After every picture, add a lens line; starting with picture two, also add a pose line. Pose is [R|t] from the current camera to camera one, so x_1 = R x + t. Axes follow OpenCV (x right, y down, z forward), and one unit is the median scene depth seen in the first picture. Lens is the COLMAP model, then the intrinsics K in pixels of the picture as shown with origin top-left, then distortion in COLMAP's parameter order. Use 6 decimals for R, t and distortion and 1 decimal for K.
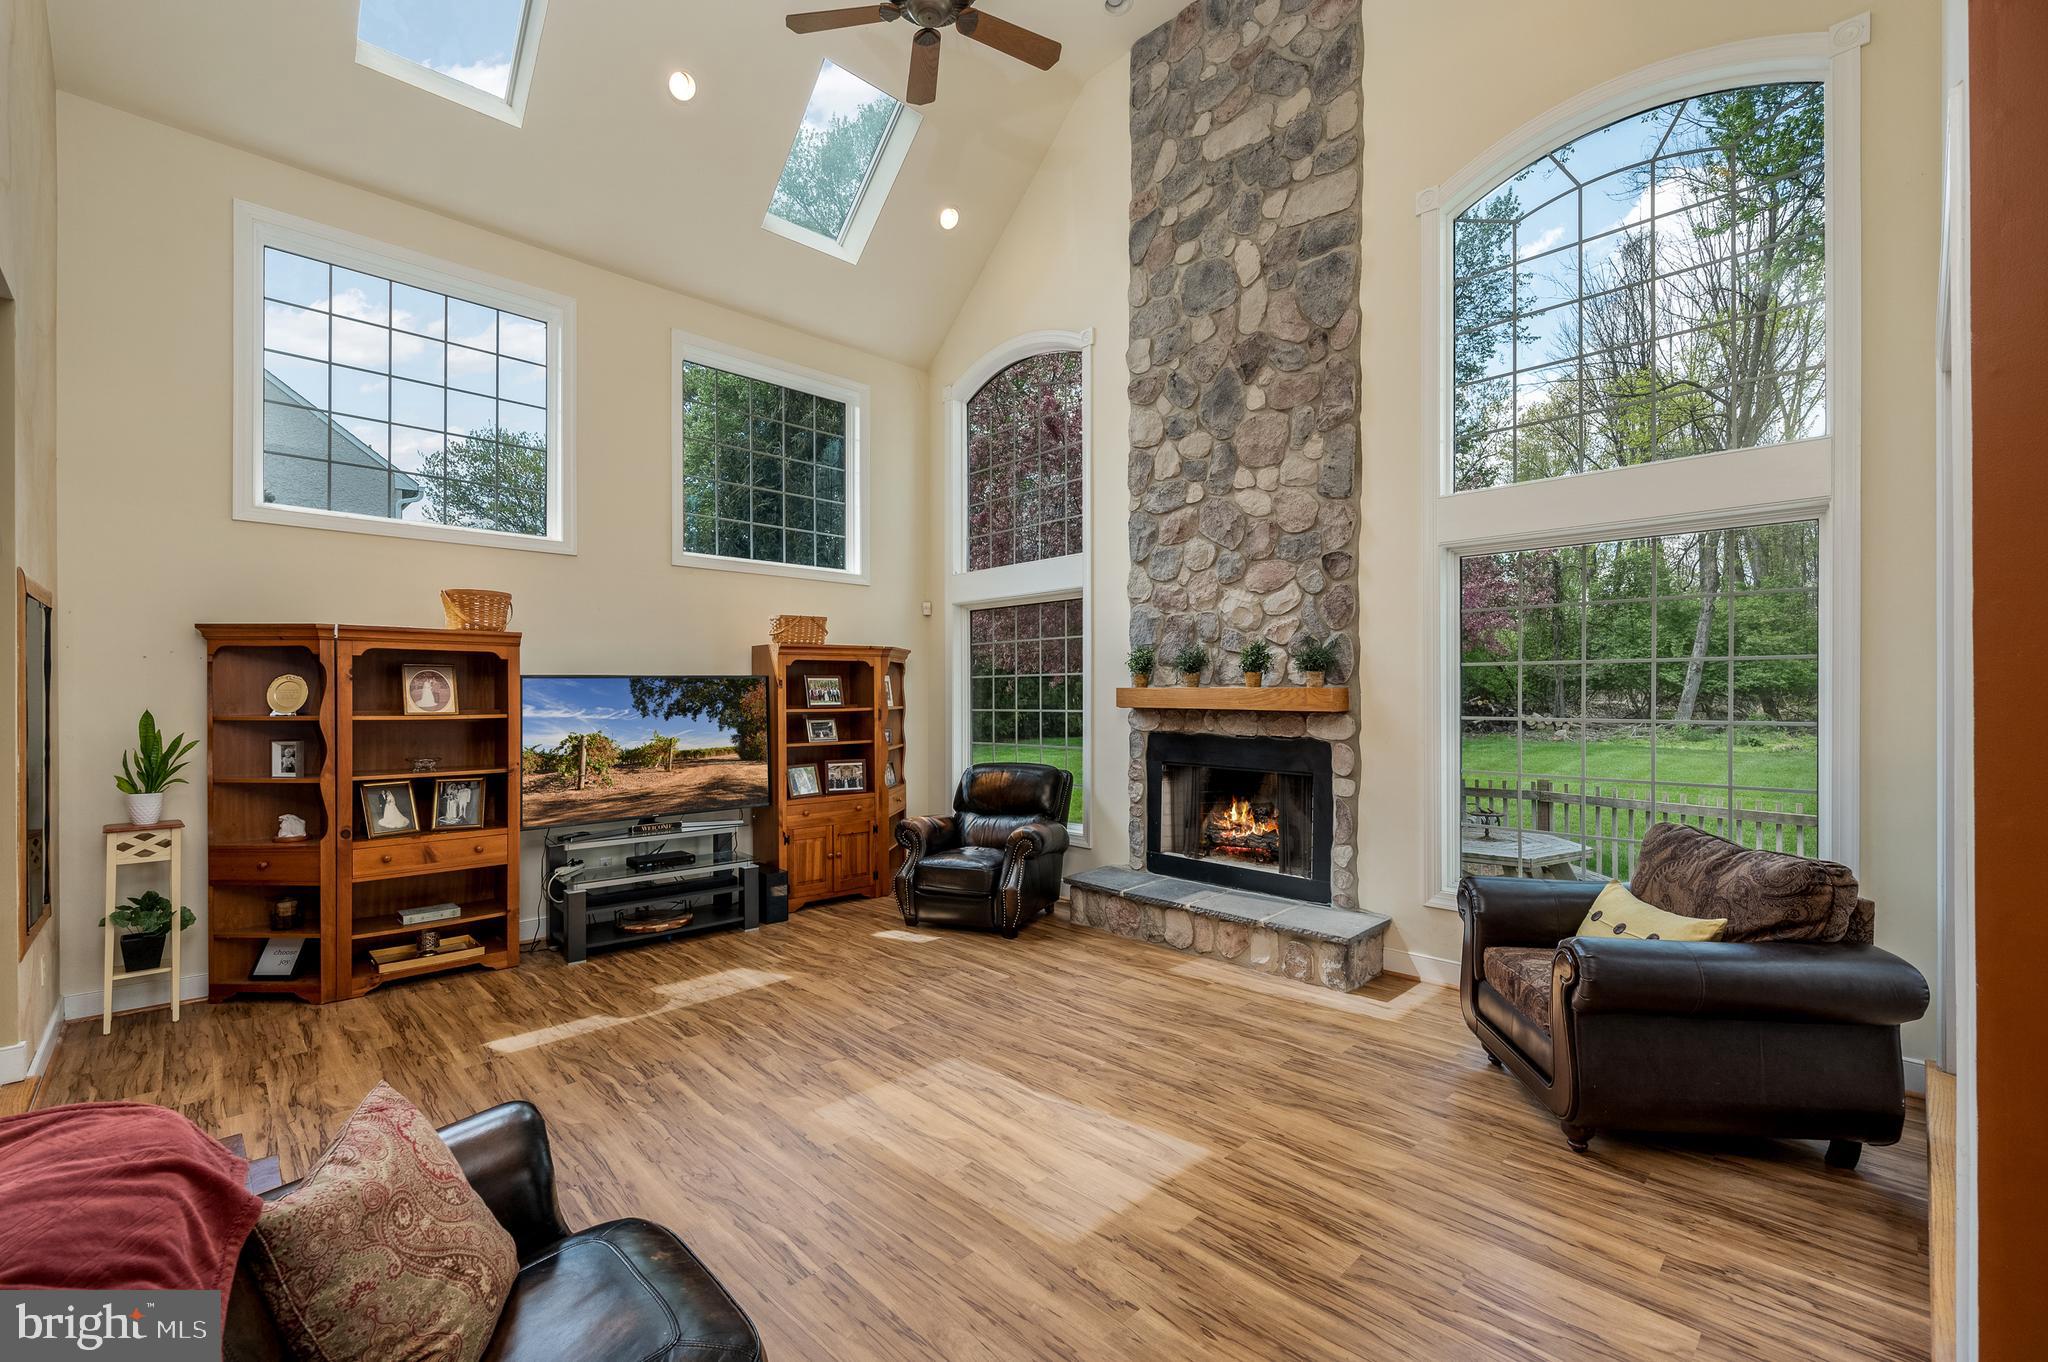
lens RADIAL K [[863.2, 0, 1023.0], [0, 863.2, 701.8], [0, 0, 1]] dist [-0.001620, -0.000108]
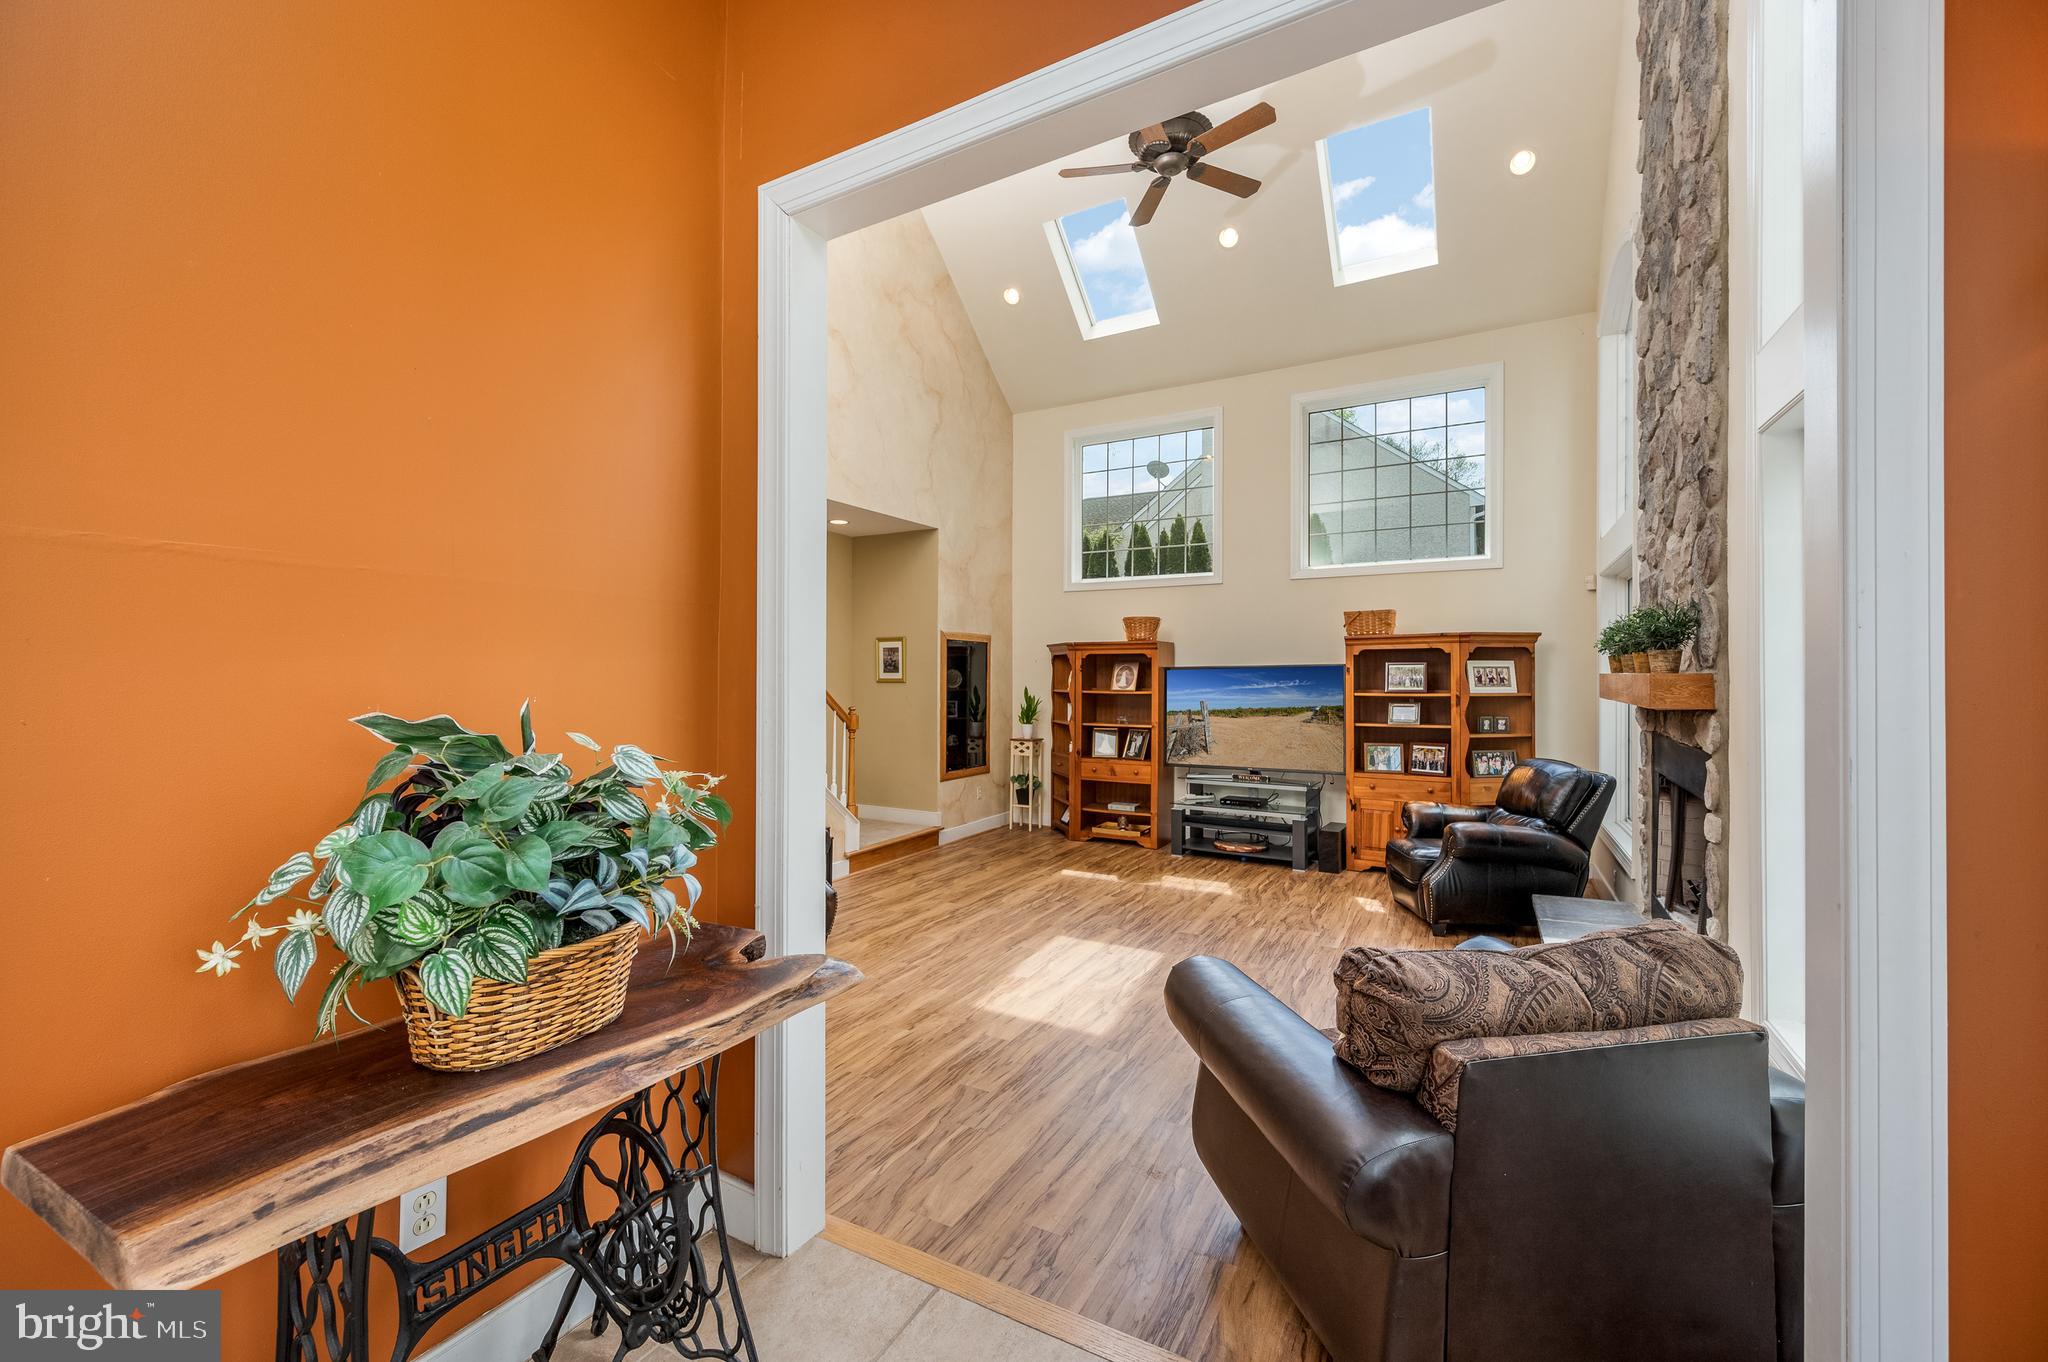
lens RADIAL K [[817.3, 0, 1024.0], [0, 817.3, 681.0], [0, 0, 1]] dist [-0.000058, -0.000018]
pose [[0.292432, 0.006130, -0.956267, 0.823012], [-0.011355, 0.999931, 0.002938, -0.007077], [0.956219, 0.010000, 0.292481, 0.335074]]
